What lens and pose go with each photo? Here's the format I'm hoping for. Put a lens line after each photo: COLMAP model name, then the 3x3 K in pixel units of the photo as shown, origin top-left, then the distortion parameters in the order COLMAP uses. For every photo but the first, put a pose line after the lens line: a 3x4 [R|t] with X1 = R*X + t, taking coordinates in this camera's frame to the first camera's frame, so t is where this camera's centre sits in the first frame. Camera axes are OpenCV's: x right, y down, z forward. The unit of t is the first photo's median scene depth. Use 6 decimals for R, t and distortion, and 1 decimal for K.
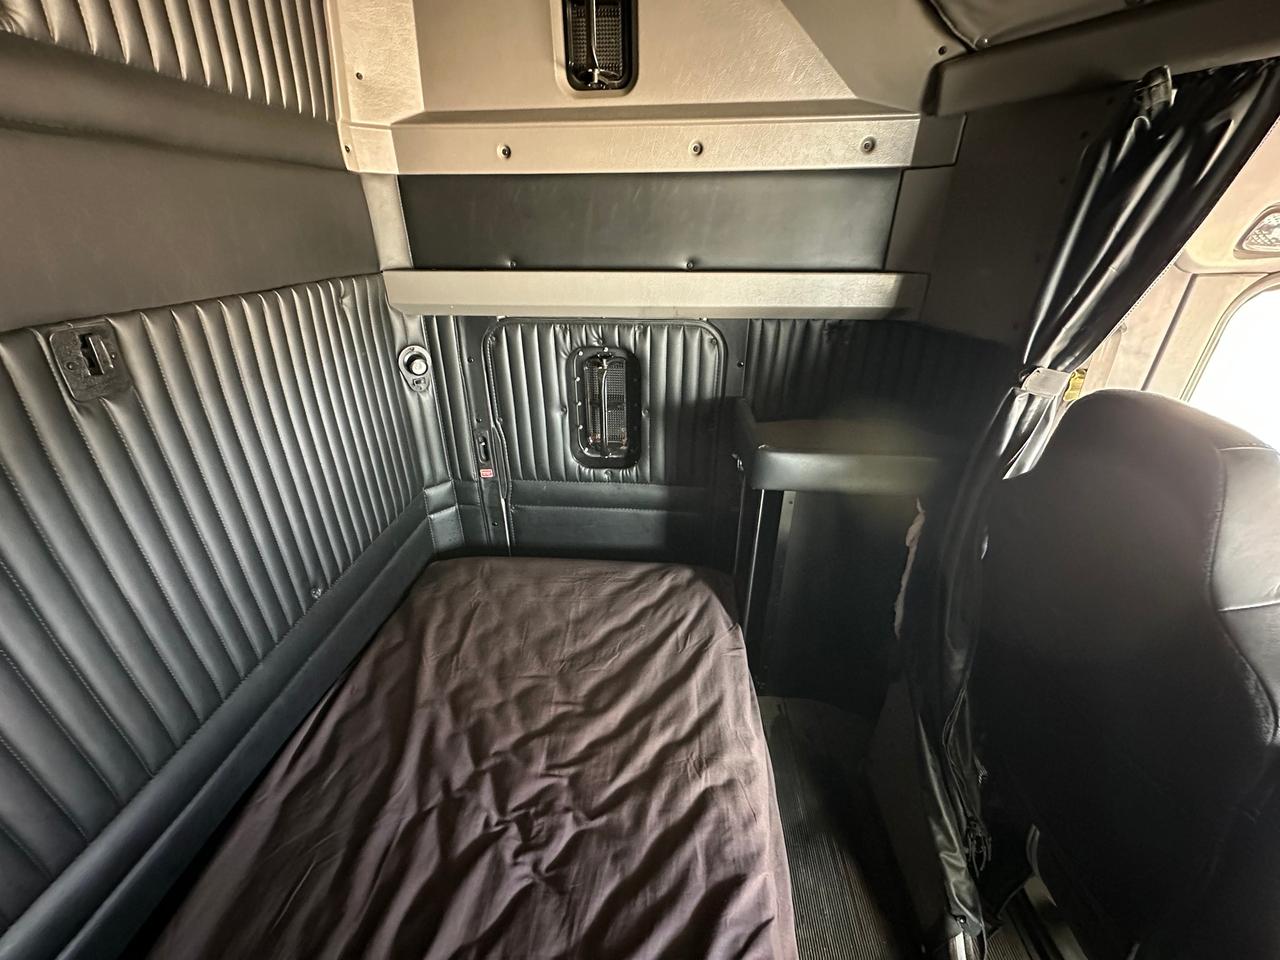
lens RADIAL K [[504.6, 0, 640.0], [0, 504.6, 480.0], [0, 0, 1]] dist [-0.016980, 0.000528]
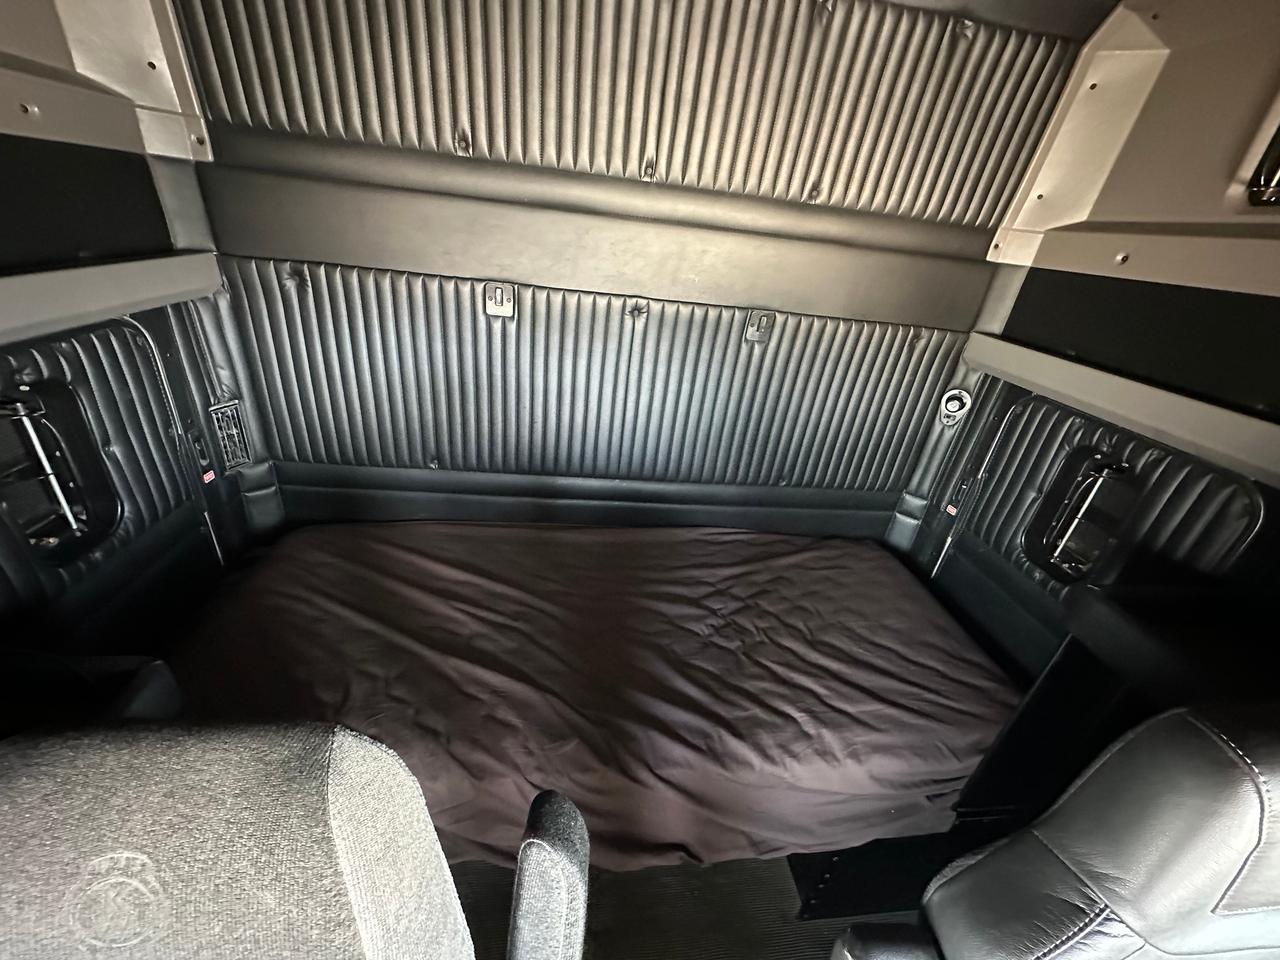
lens RADIAL K [[504.6, 0, 640.0], [0, 504.6, 480.0], [0, 0, 1]] dist [-0.016980, 0.000528]
pose [[0.182295, 0.466928, -0.865302, 0.656979], [-0.538516, 0.783731, 0.309461, -0.047525], [0.822660, 0.409566, 0.394318, -0.082673]]
